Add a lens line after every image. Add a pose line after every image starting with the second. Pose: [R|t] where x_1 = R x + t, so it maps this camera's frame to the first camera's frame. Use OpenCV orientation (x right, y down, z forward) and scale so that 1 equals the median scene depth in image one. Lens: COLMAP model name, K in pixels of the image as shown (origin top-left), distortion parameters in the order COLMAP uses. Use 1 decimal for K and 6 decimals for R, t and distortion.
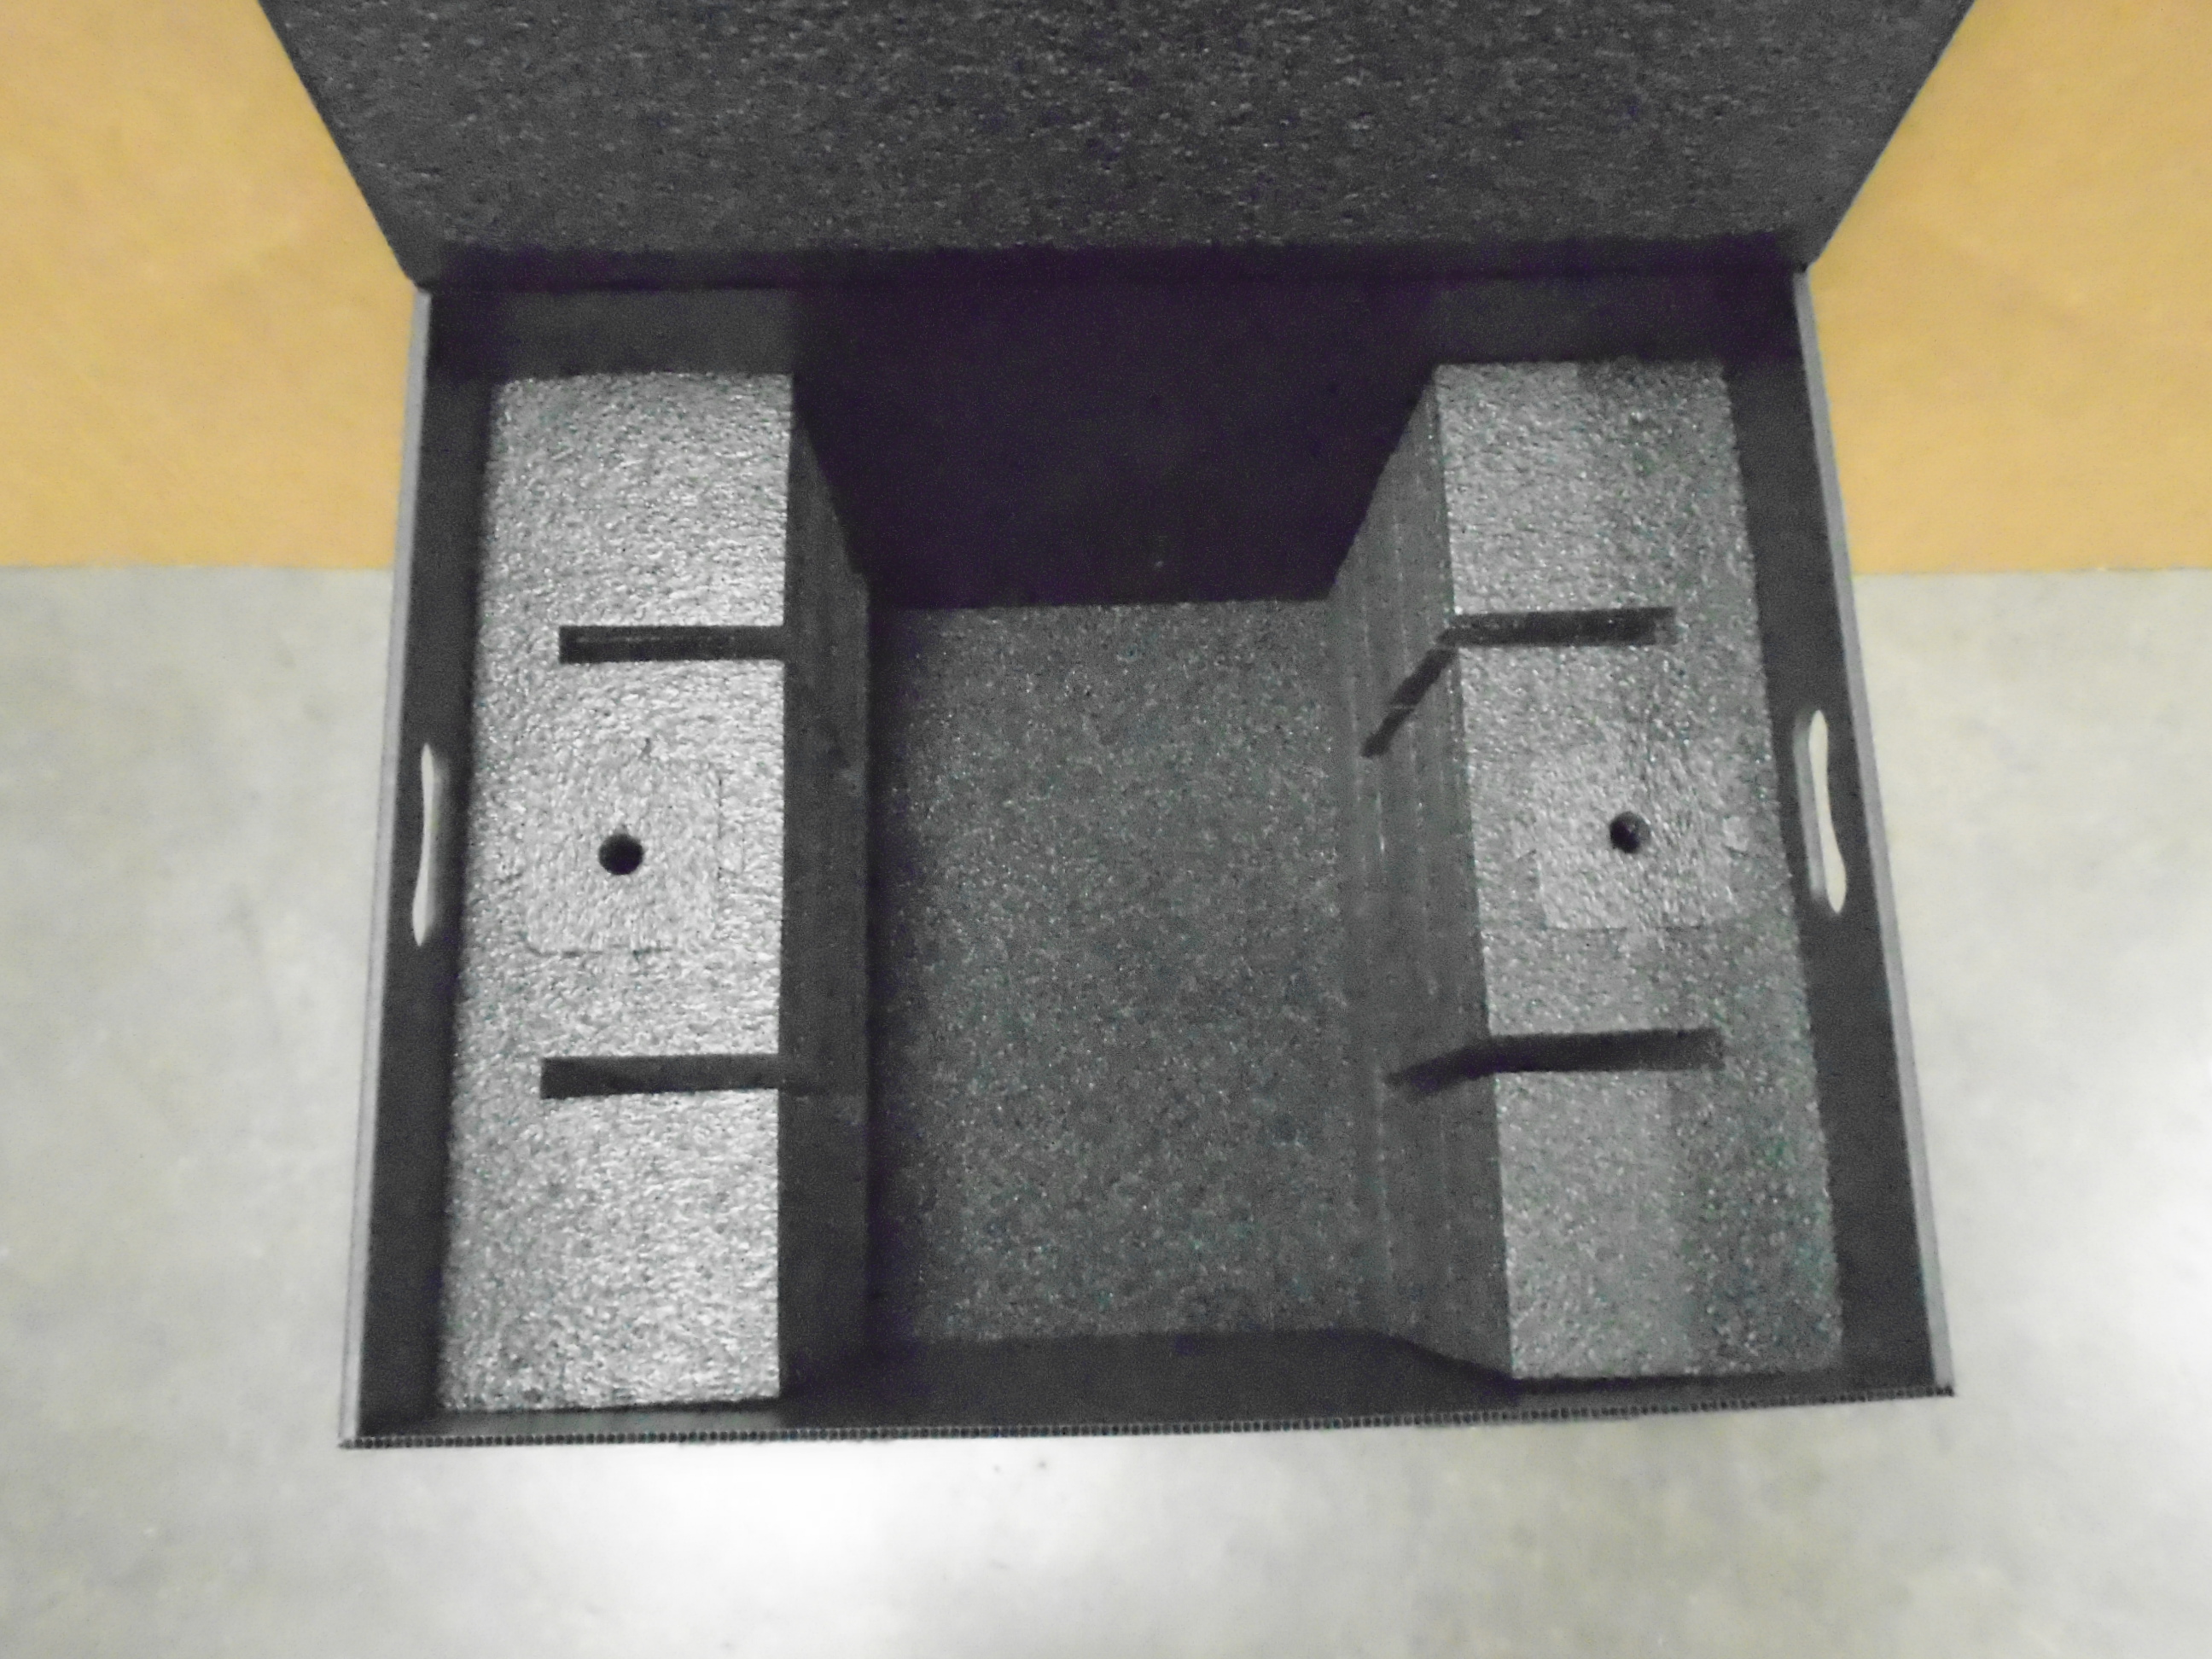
lens RADIAL K [[1716.3, 0, 1097.6], [0, 1716.3, 794.2], [0, 0, 1]] dist [-0.008622, -0.004447]
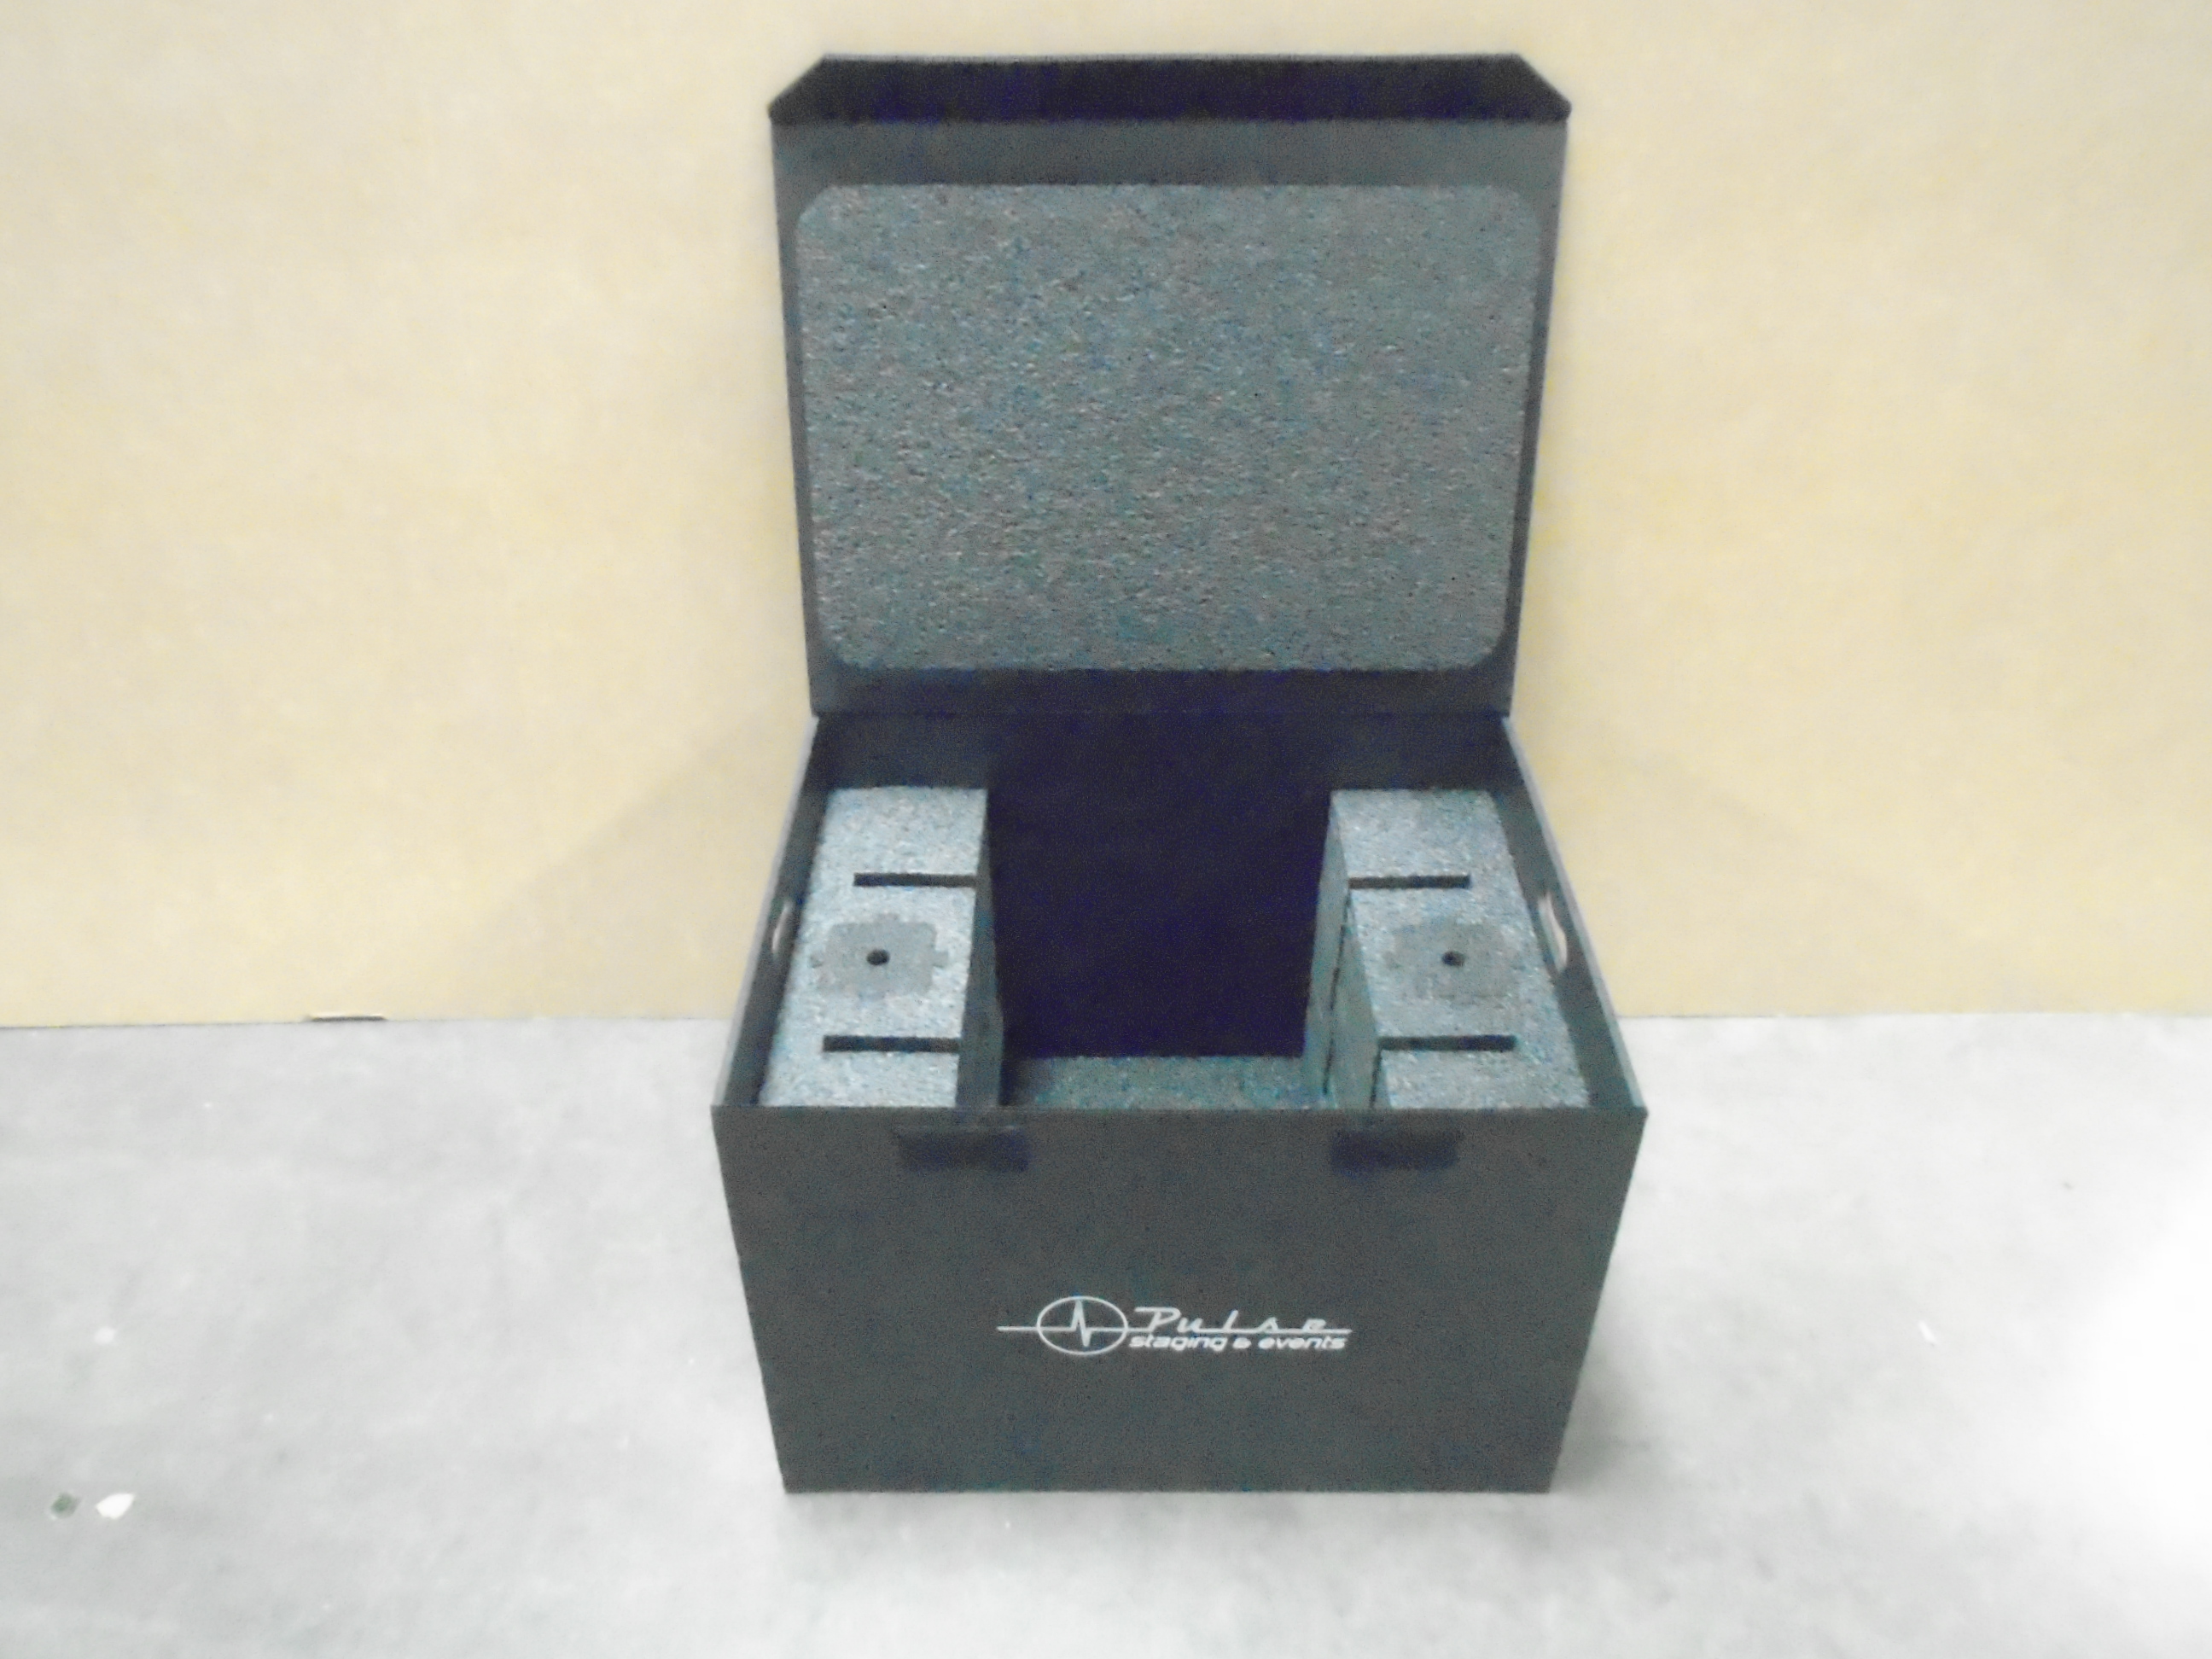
lens RADIAL K [[1716.3, 0, 1097.6], [0, 1716.3, 794.2], [0, 0, 1]] dist [-0.008622, -0.004447]
pose [[0.999244, -0.001142, -0.038872, 0.016717], [-0.024646, 0.754602, -0.655719, 1.056234], [0.030082, 0.656182, 0.754003, -0.435702]]
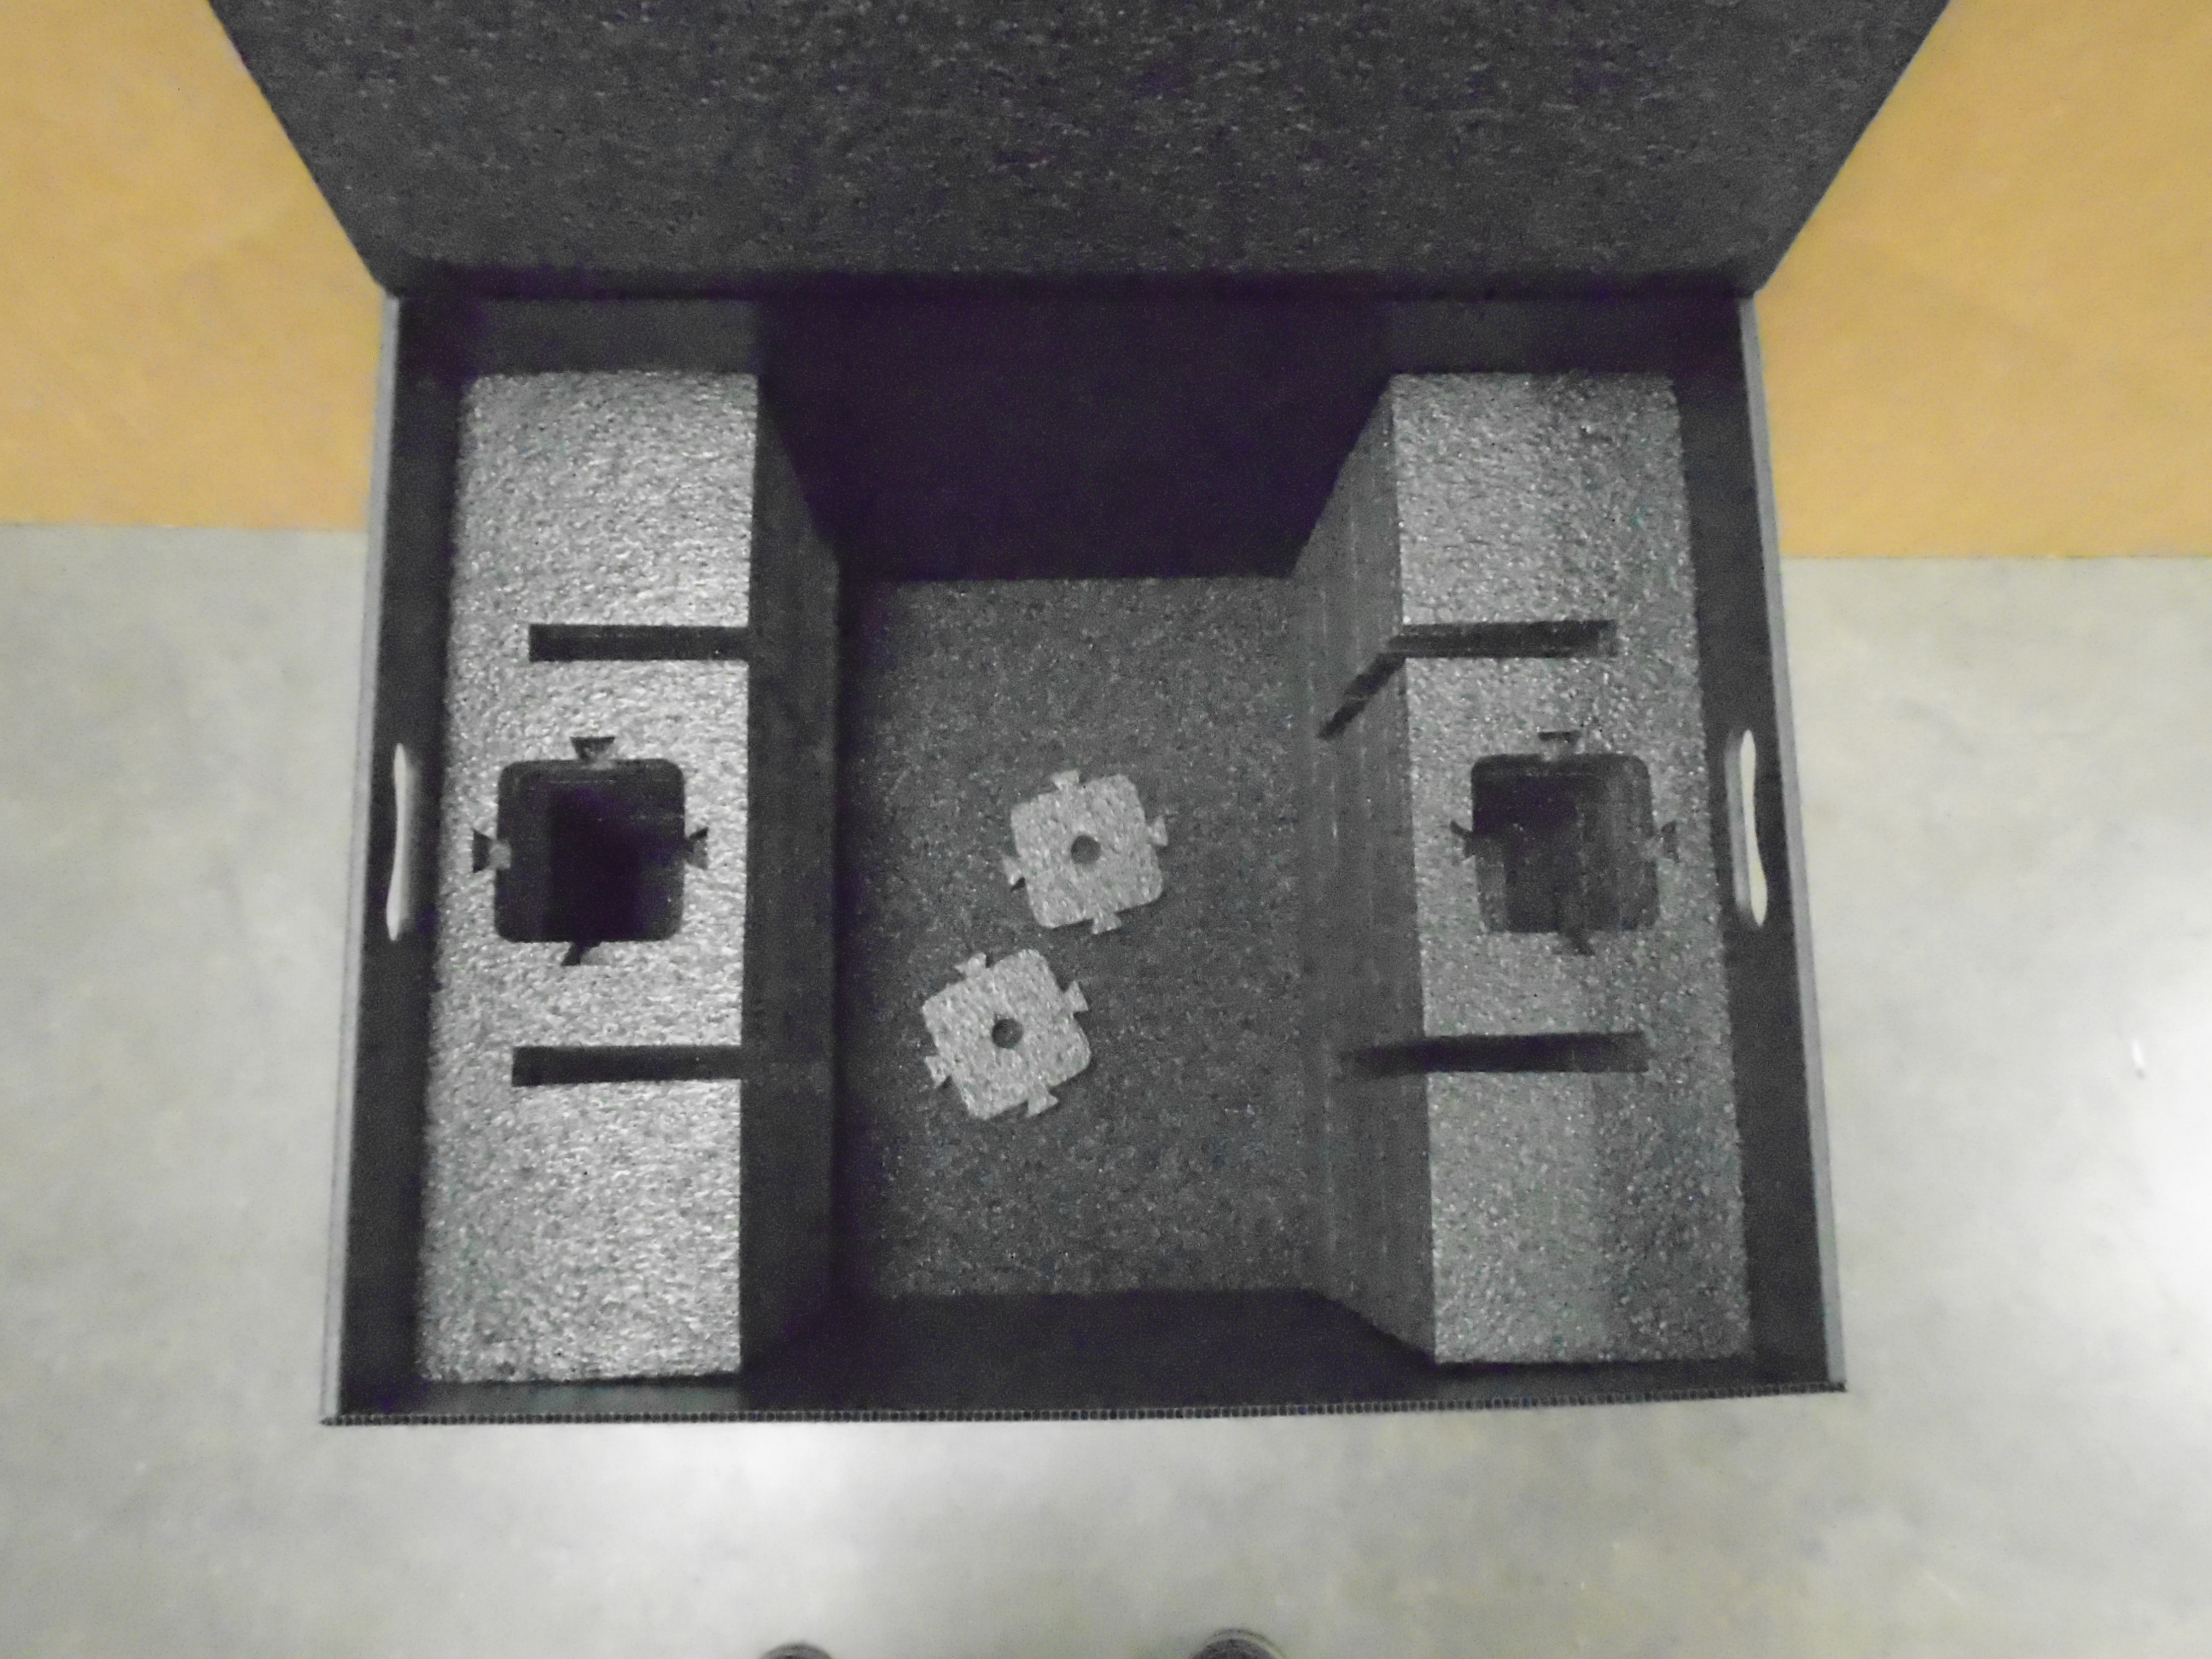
lens RADIAL K [[1716.3, 0, 1097.6], [0, 1716.3, 794.2], [0, 0, 1]] dist [-0.008622, -0.004447]
pose [[0.999863, 0.013643, 0.009360, 0.017627], [-0.014143, 0.998348, 0.055683, -0.059634], [-0.008584, -0.055807, 0.998405, -0.031056]]
